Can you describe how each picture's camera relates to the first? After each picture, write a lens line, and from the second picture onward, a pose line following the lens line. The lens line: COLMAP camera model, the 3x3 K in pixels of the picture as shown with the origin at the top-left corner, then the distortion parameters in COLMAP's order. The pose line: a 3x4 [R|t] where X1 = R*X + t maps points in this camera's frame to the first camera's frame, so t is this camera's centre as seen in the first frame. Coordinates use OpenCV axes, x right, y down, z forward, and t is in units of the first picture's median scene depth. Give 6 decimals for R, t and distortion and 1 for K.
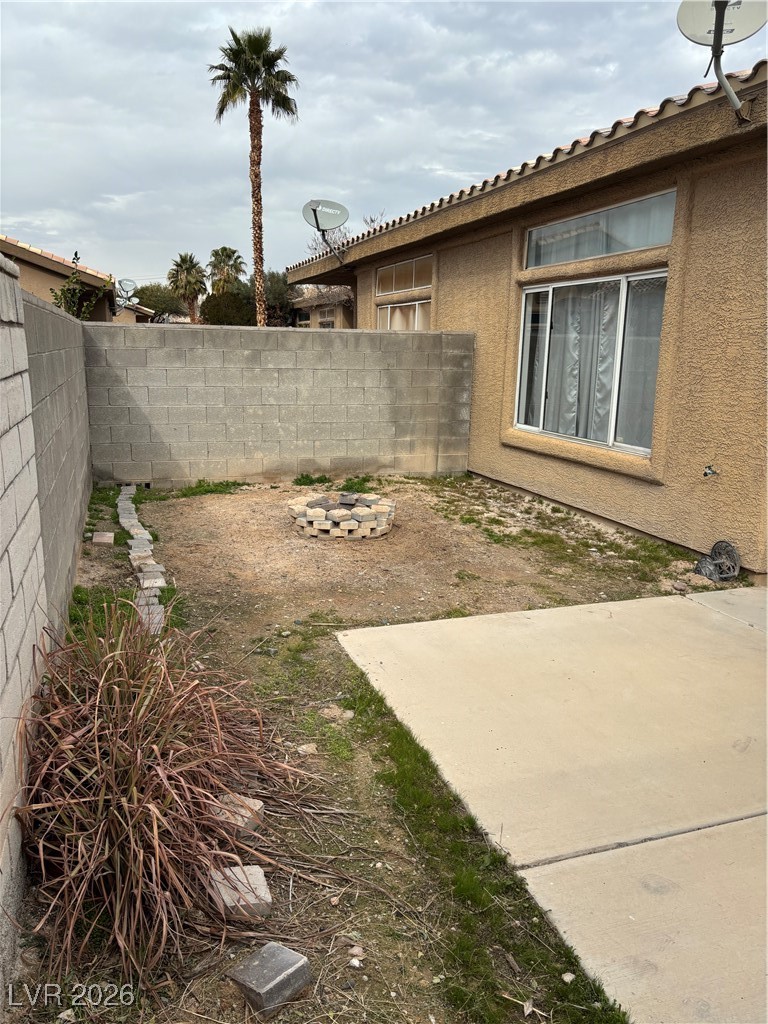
lens RADIAL K [[771.4, 0, 384.0], [0, 771.4, 512.0], [0, 0, 1]] dist [0.052177, -0.053737]
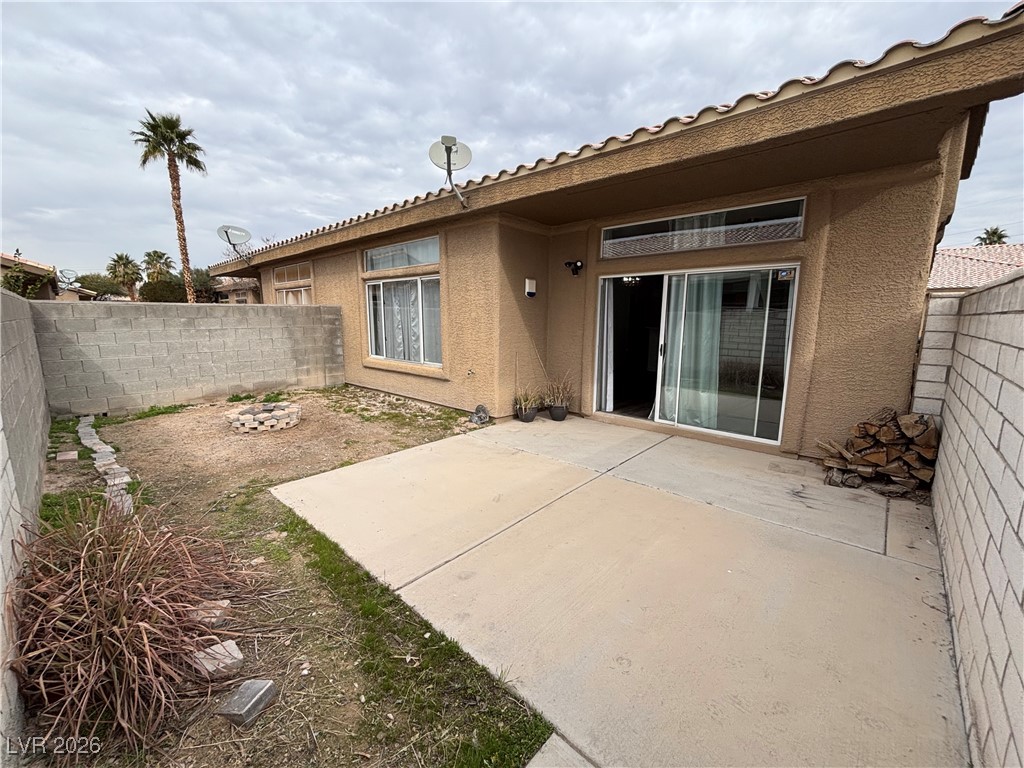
lens RADIAL K [[413.5, 0, 512.9], [0, 413.5, 384.4], [0, 0, 1]] dist [-0.003117, 0.000571]
pose [[0.876877, -0.095808, 0.471070, -0.000810], [0.113624, 0.993479, -0.009449, 0.003121], [-0.467093, 0.061811, 0.882045, -0.016635]]
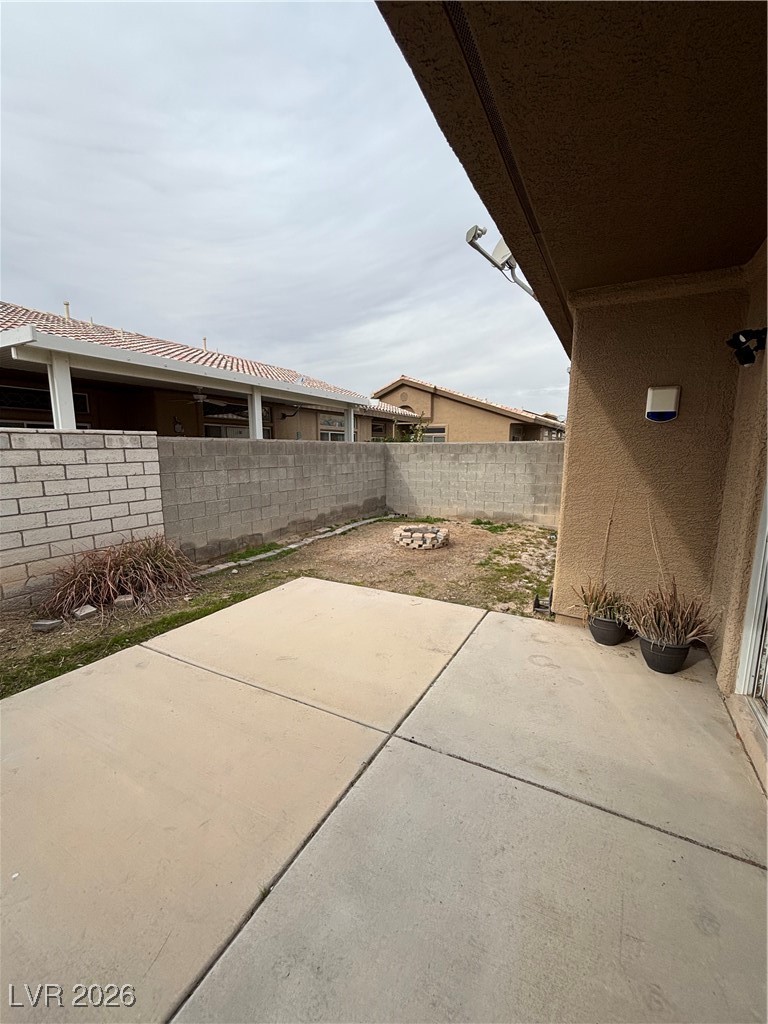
lens RADIAL K [[411.5, 0, 384.5], [0, 411.5, 510.0], [0, 0, 1]] dist [0.001030, -0.005691]
pose [[0.675349, 0.090677, -0.731903, 0.716887], [-0.141688, 0.989878, -0.008102, -0.046836], [0.723760, 0.109174, 0.681361, 0.243175]]
